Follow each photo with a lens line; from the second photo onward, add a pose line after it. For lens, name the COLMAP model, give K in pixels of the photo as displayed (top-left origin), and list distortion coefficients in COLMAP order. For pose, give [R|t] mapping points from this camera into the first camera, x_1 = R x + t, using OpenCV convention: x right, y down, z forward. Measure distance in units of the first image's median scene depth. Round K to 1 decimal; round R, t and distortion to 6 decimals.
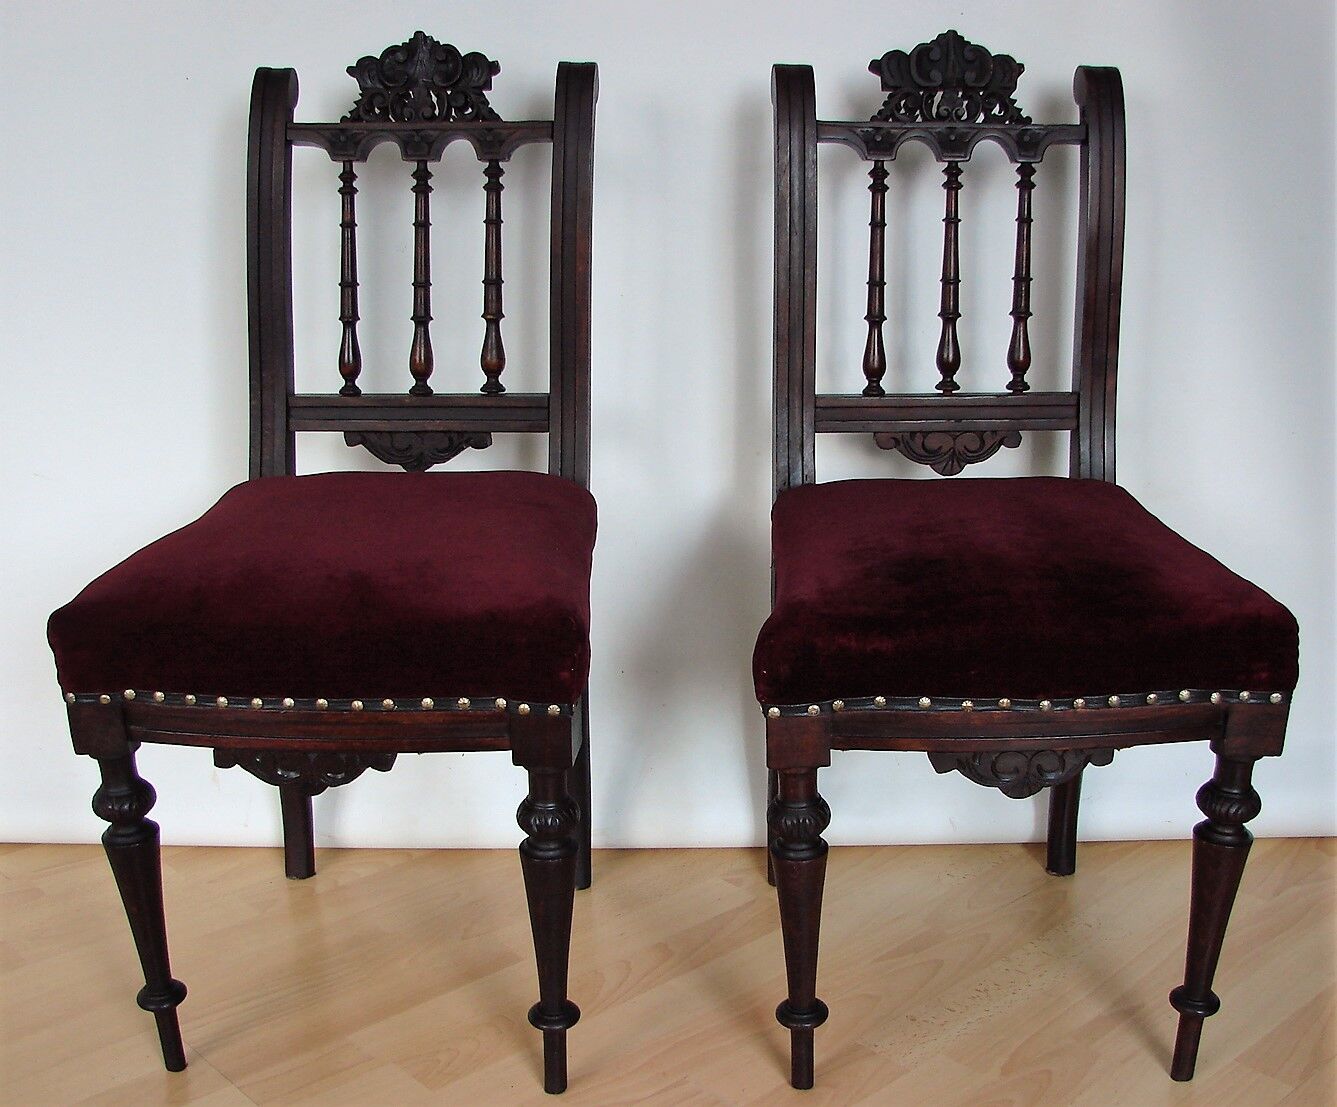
lens RADIAL K [[1930.1, 0, 698.0], [0, 1930.1, 499.4], [0, 0, 1]] dist [-0.150021, 0.000000]
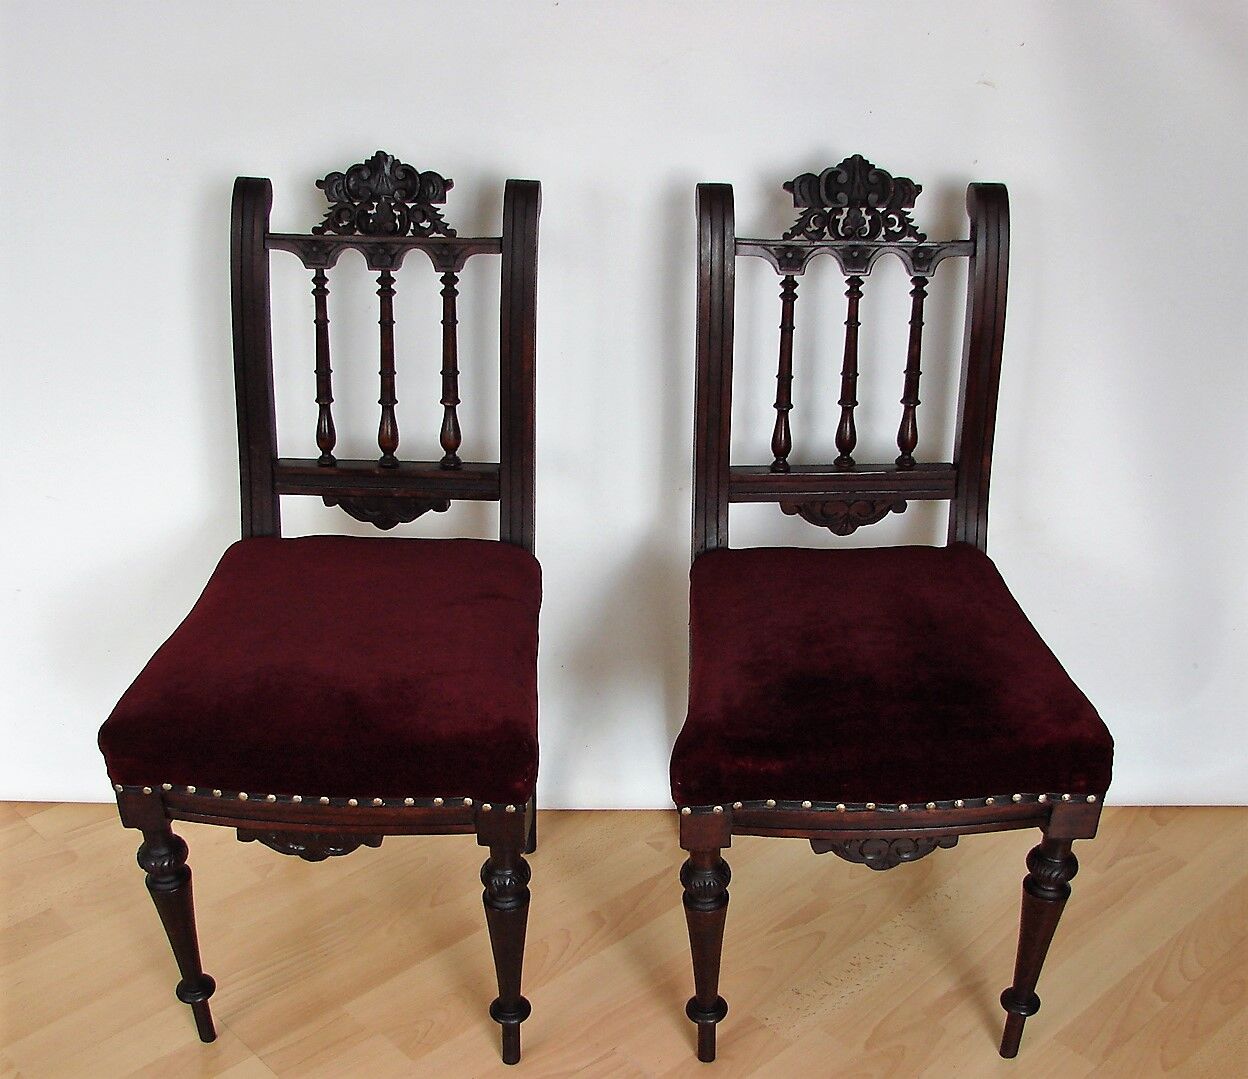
lens RADIAL K [[1994.6, 0, 626.2], [0, 1994.6, 575.0], [0, 0, 1]] dist [-0.166809, 0.000000]
pose [[0.999973, 0.007128, -0.001628, 0.001170], [-0.006555, 0.972640, 0.232226, -0.276083], [0.003239, -0.232209, 0.972660, -0.181493]]
